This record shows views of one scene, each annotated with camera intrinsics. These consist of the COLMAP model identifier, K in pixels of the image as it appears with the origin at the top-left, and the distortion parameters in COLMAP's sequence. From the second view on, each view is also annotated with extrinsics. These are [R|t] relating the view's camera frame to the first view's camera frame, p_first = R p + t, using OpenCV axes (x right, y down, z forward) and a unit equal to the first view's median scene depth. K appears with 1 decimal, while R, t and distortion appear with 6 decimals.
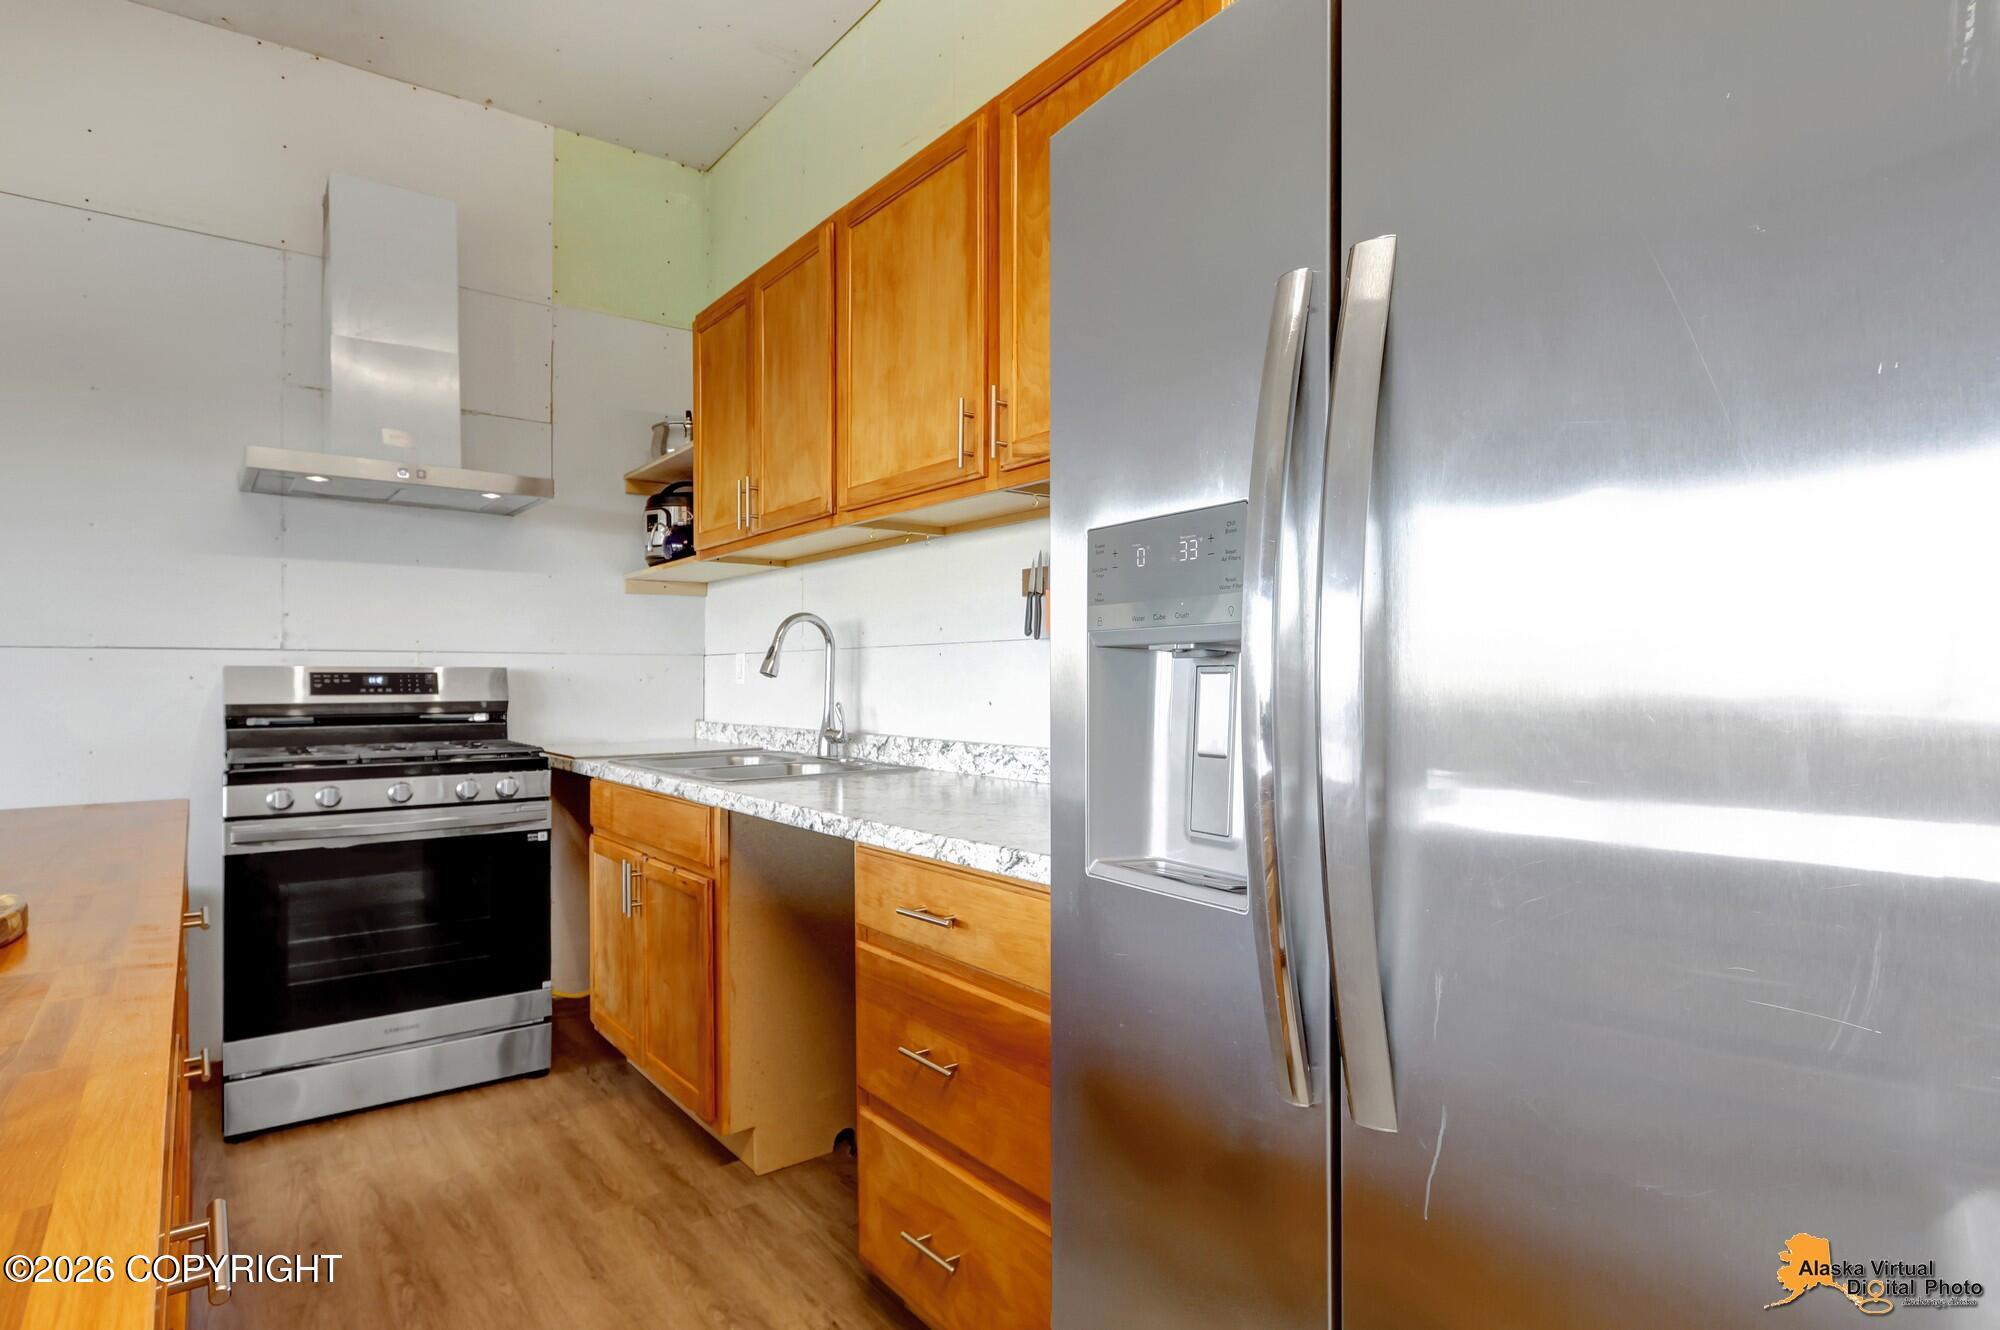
lens RADIAL K [[1039.1, 0, 992.5], [0, 1039.1, 680.5], [0, 0, 1]] dist [0.014772, -0.000419]
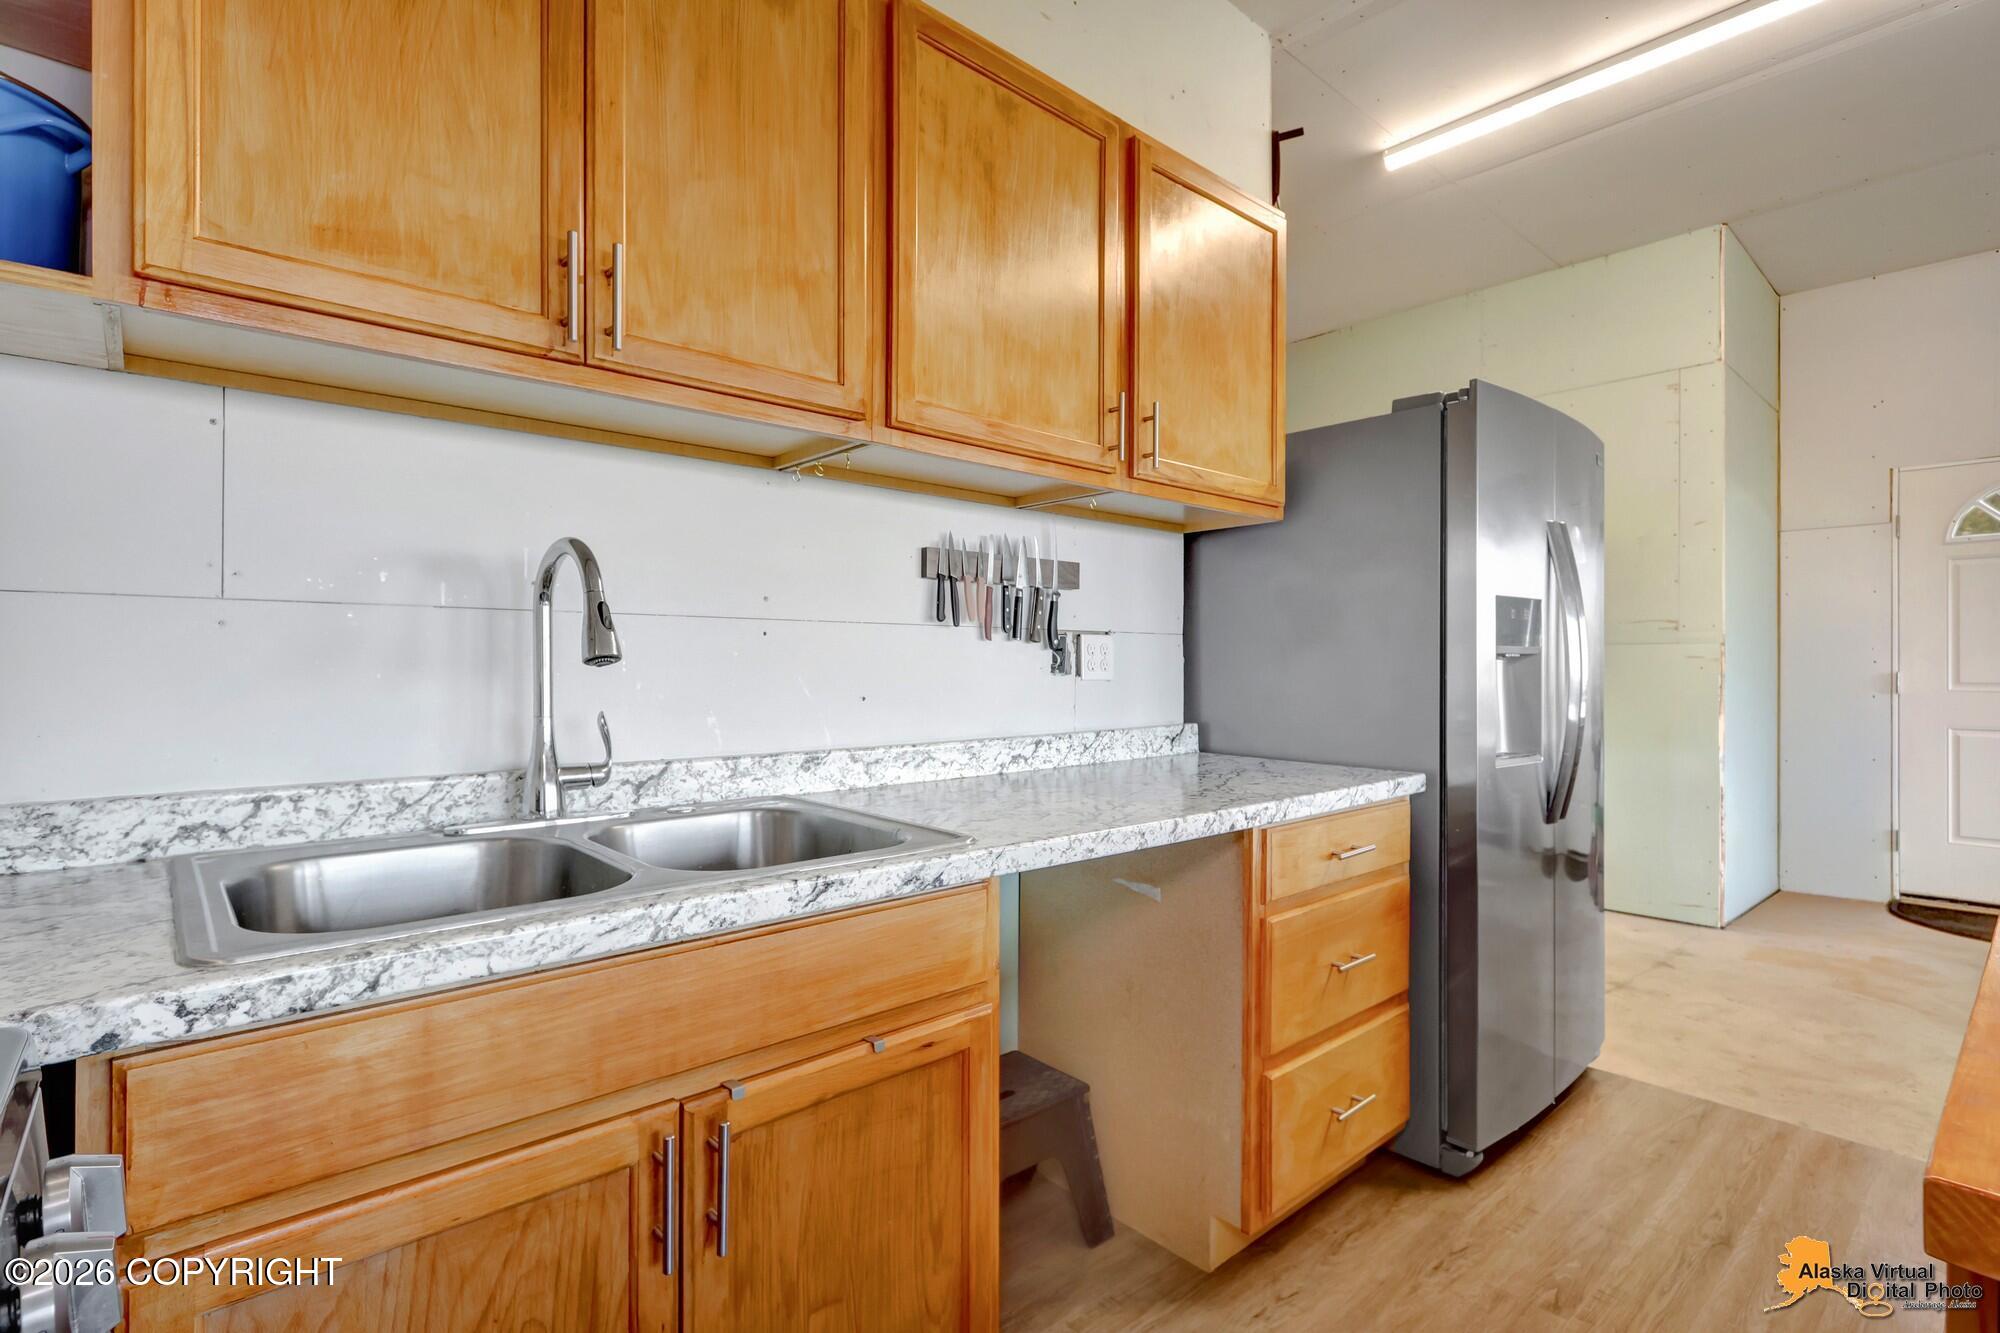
lens RADIAL K [[936.3, 0, 990.6], [0, 936.3, 659.3], [0, 0, 1]] dist [-0.000103, 0.000234]
pose [[-0.069417, 0.007578, 0.997559, -0.649240], [-0.001187, 0.999970, -0.007679, -0.002811], [-0.997587, -0.001717, -0.069406, 0.826389]]
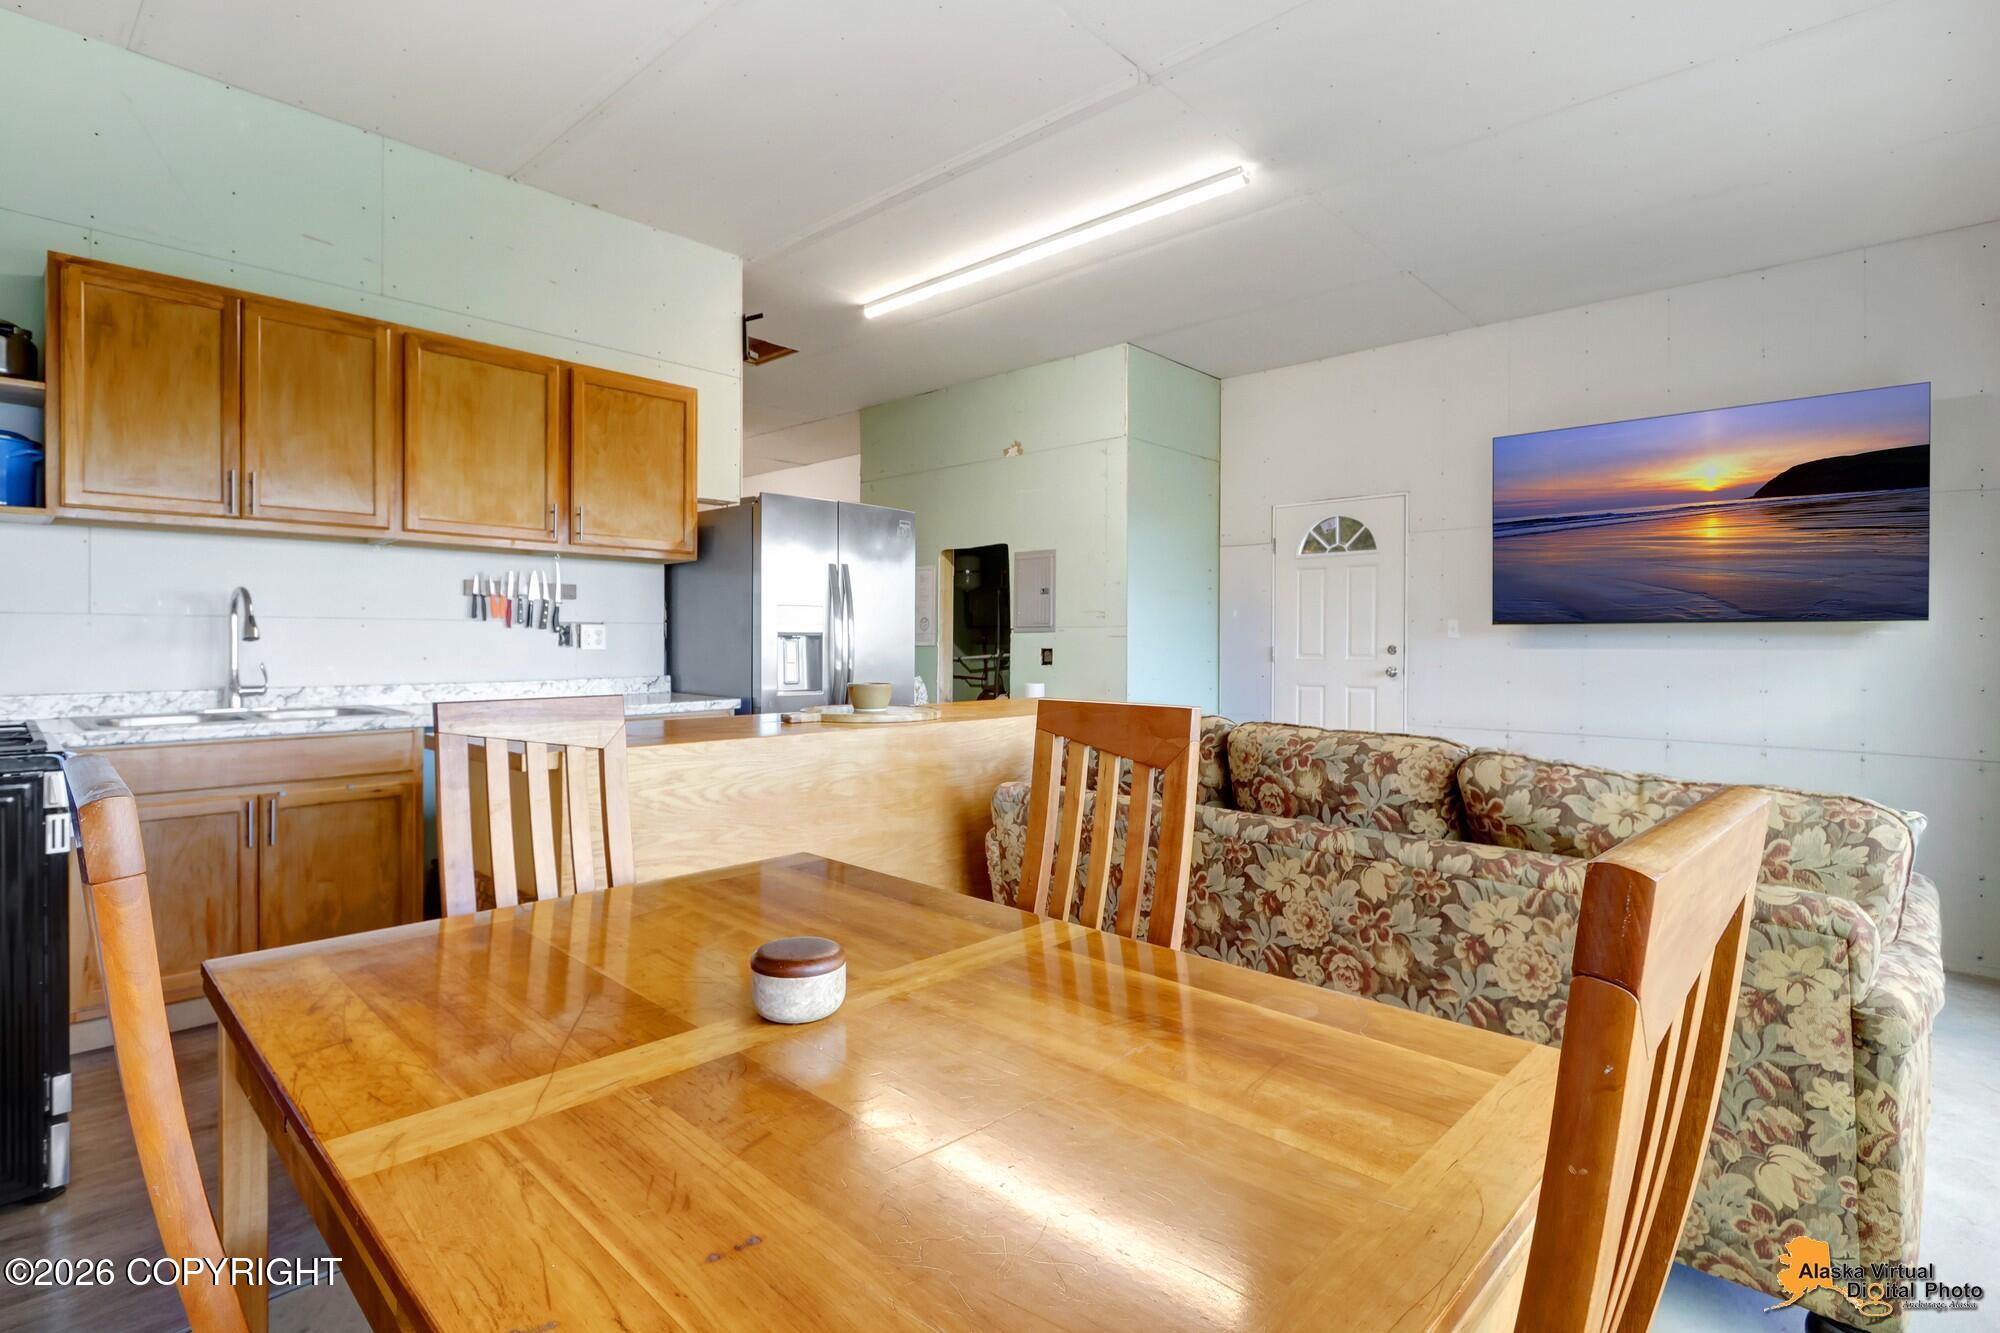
lens RADIAL K [[973.5, 0, 934.1], [0, 973.5, 639.6], [0, 0, 1]] dist [-0.002175, -0.001714]
pose [[-0.119846, 0.004070, 0.992784, -1.373651], [-0.000669, 0.999991, -0.004180, -0.001096], [-0.992792, -0.001165, -0.119842, 0.349461]]
